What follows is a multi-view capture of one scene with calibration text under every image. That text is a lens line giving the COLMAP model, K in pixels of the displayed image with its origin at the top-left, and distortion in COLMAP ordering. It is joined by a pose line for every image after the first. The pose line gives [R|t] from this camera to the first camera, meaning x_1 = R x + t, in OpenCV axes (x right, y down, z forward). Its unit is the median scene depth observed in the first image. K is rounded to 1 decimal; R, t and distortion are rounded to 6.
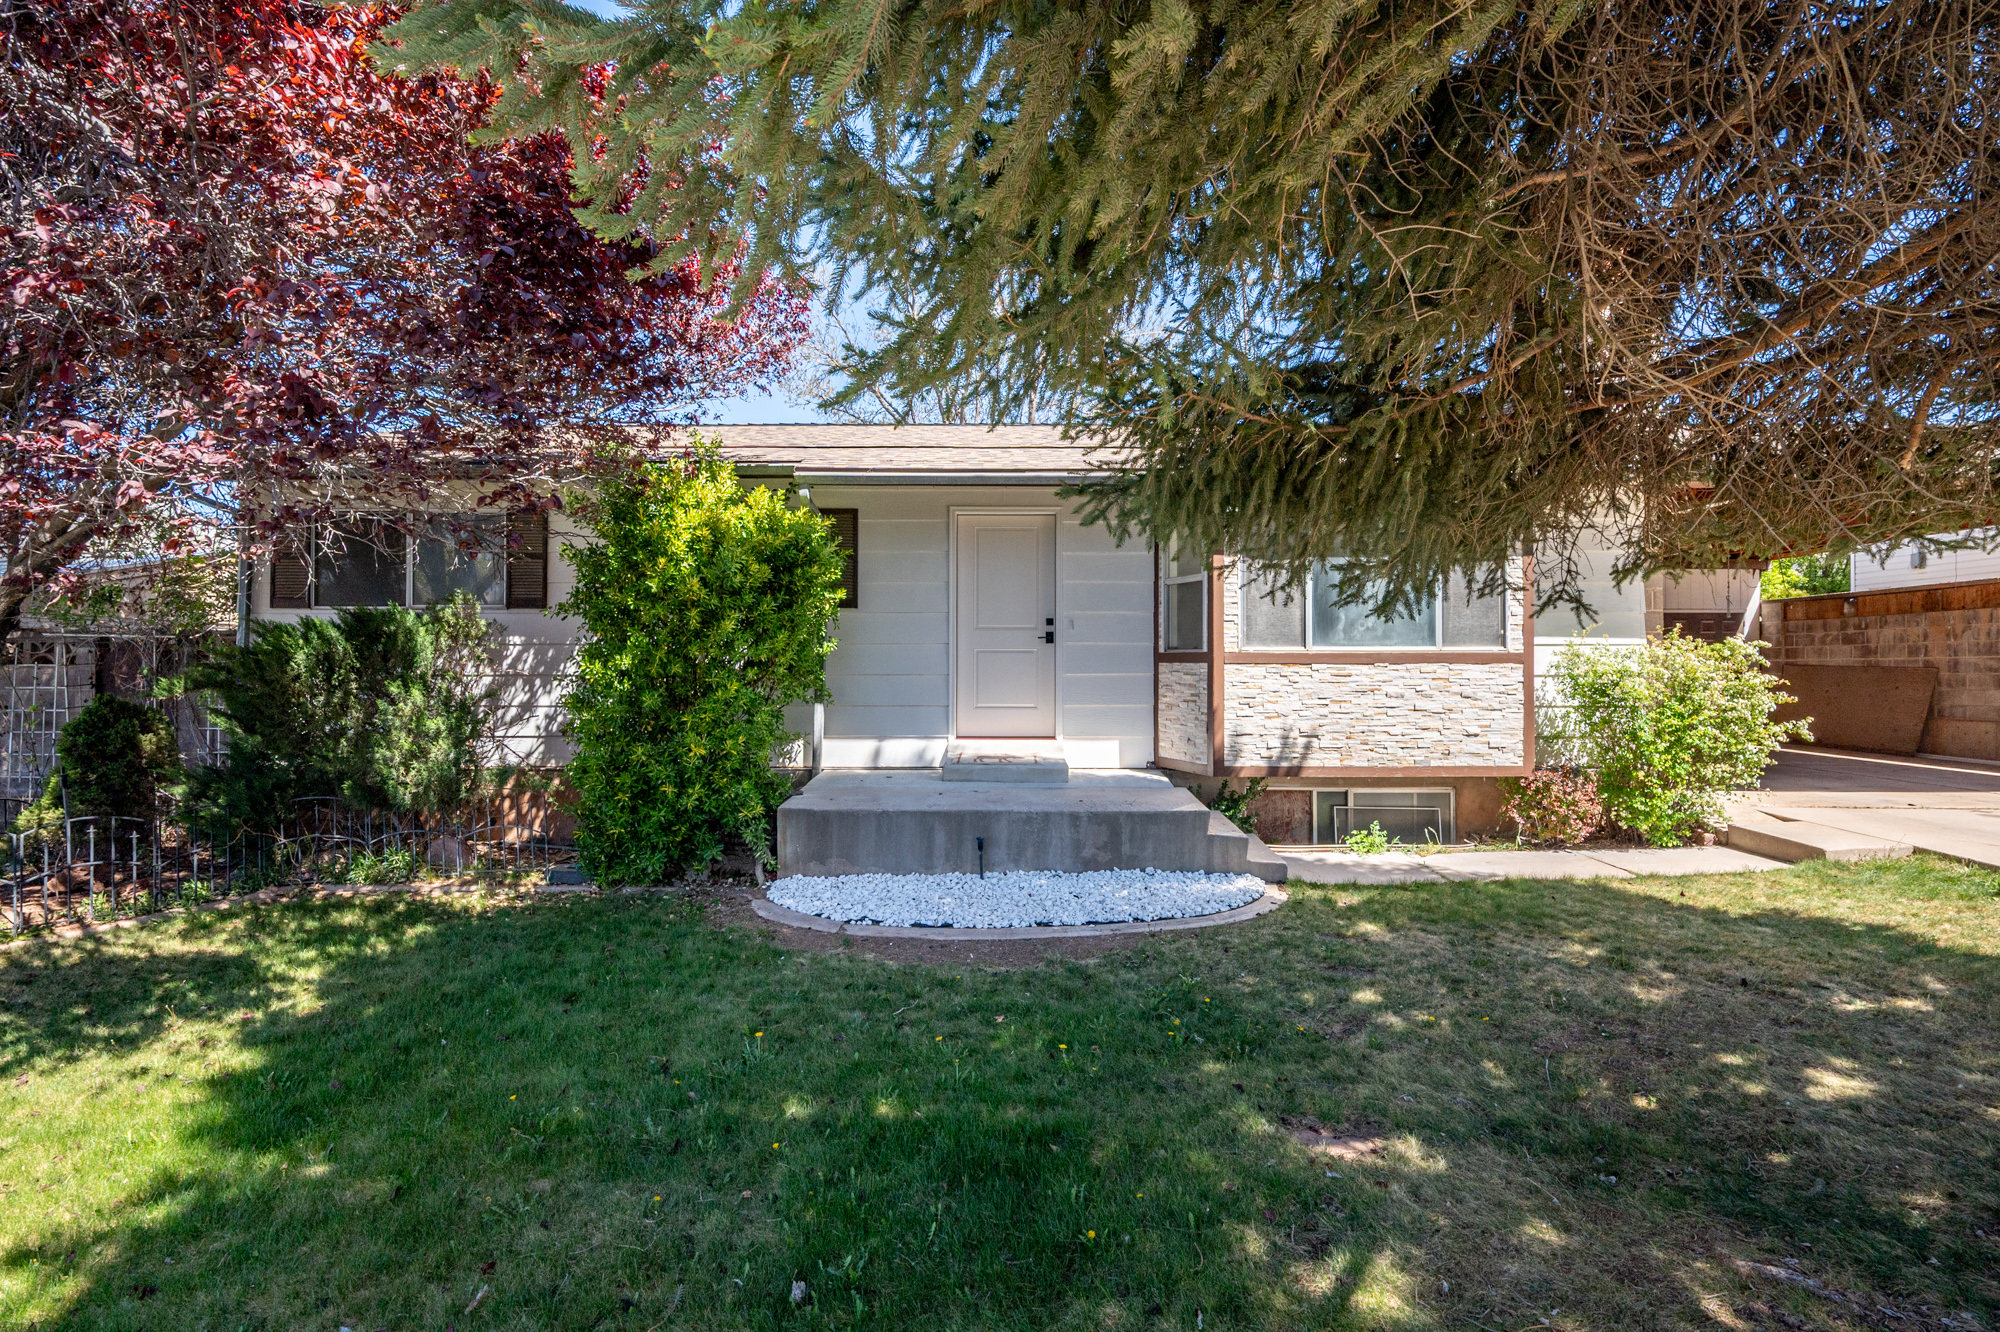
lens RADIAL K [[913.6, 0, 1001.0], [0, 913.6, 668.0], [0, 0, 1]] dist [-0.002049, -0.001363]
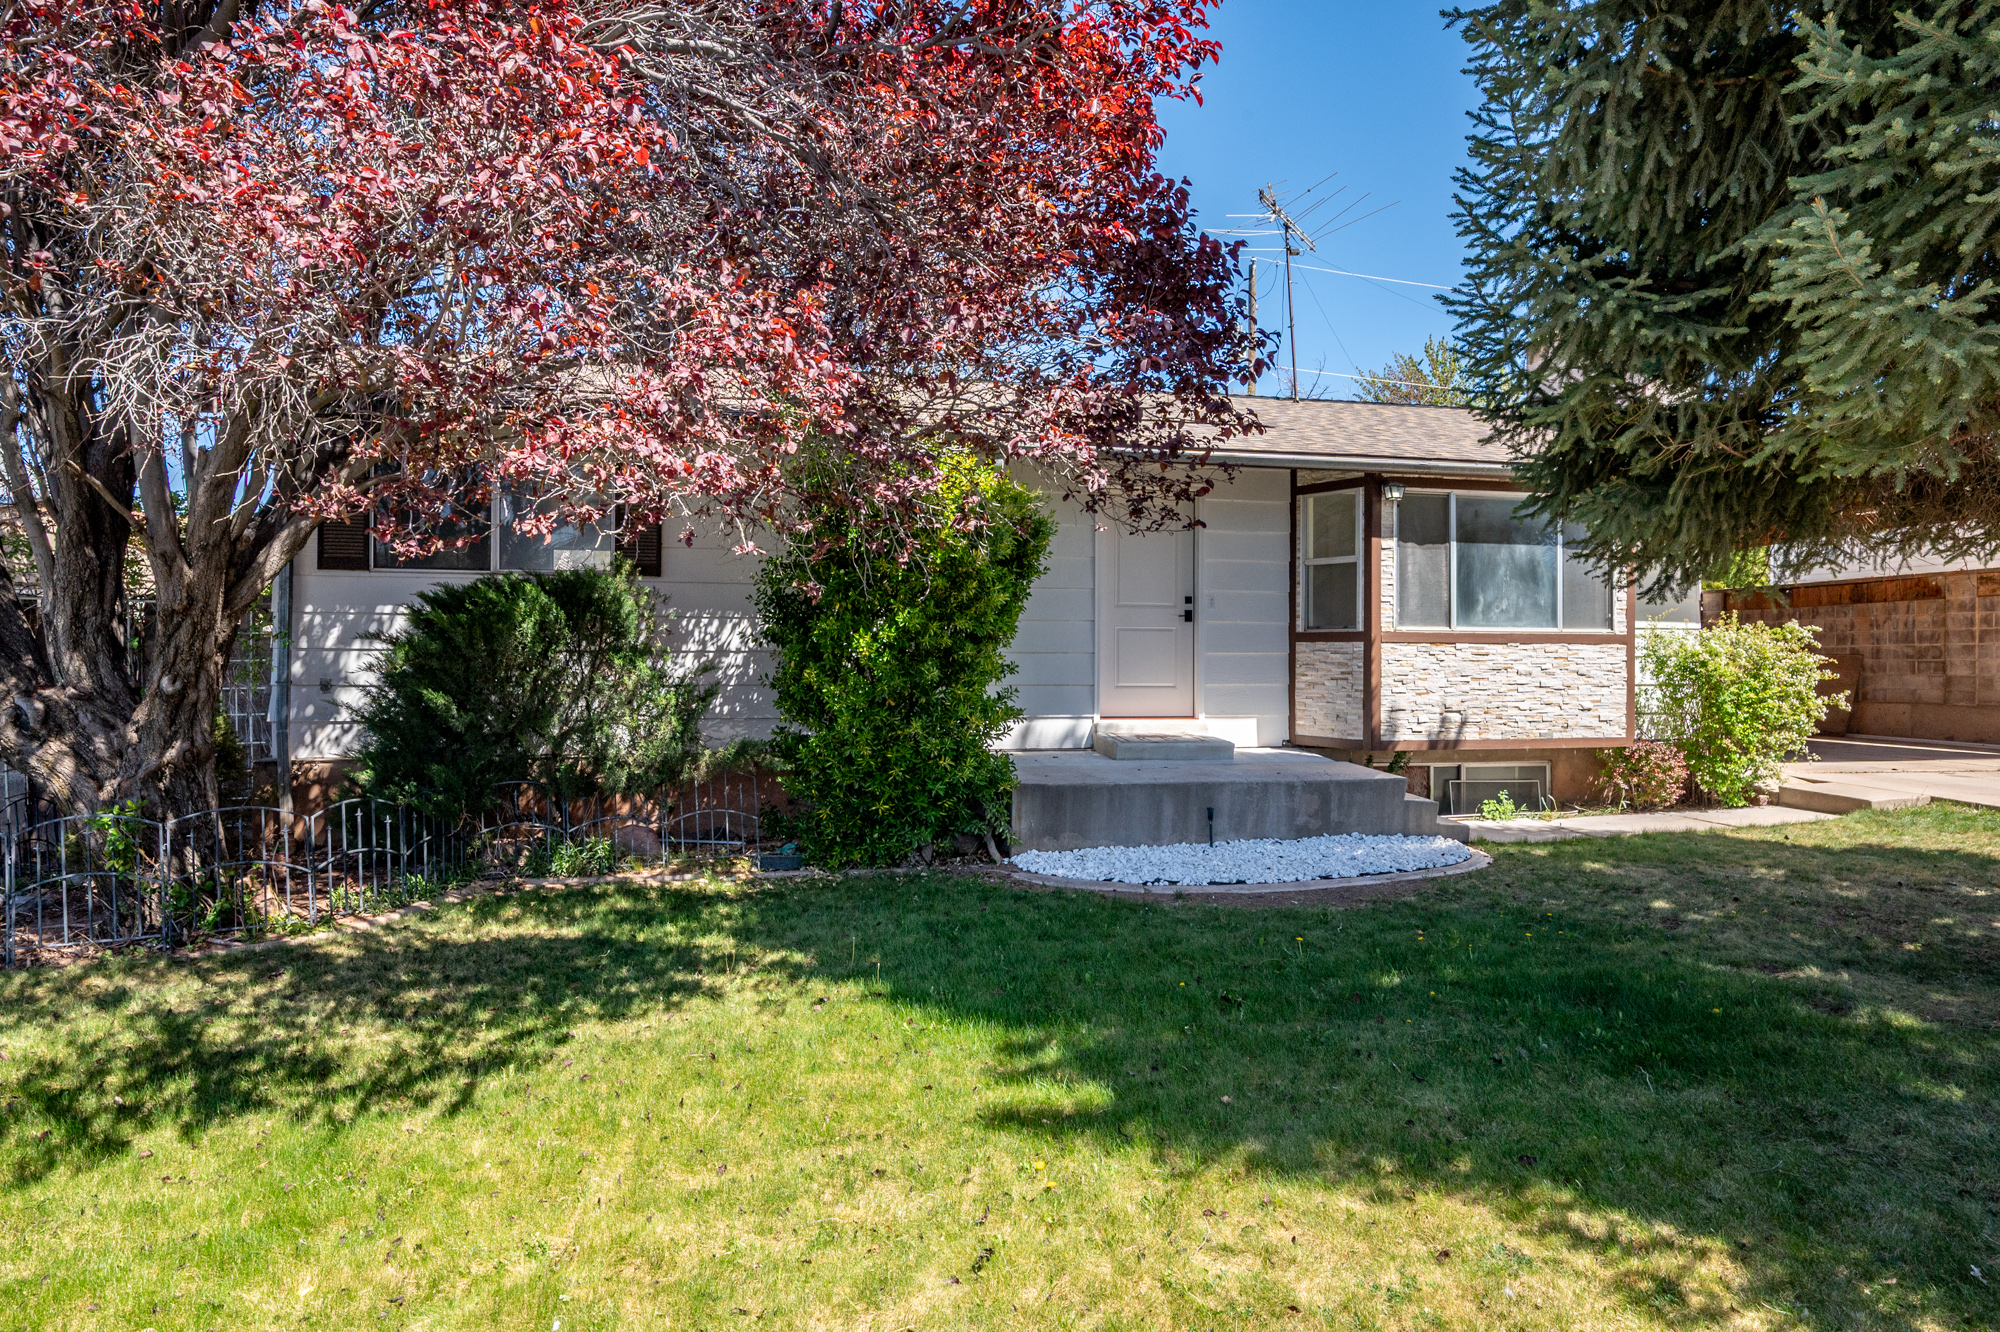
lens RADIAL K [[1147.4, 0, 1000.5], [0, 1147.4, 665.6], [0, 0, 1]] dist [-0.000134, 0.001866]
pose [[0.974404, 0.003308, 0.224780, -0.480475], [-0.004097, 0.999987, 0.003043, 0.019764], [-0.224767, -0.003886, 0.974405, -0.183767]]
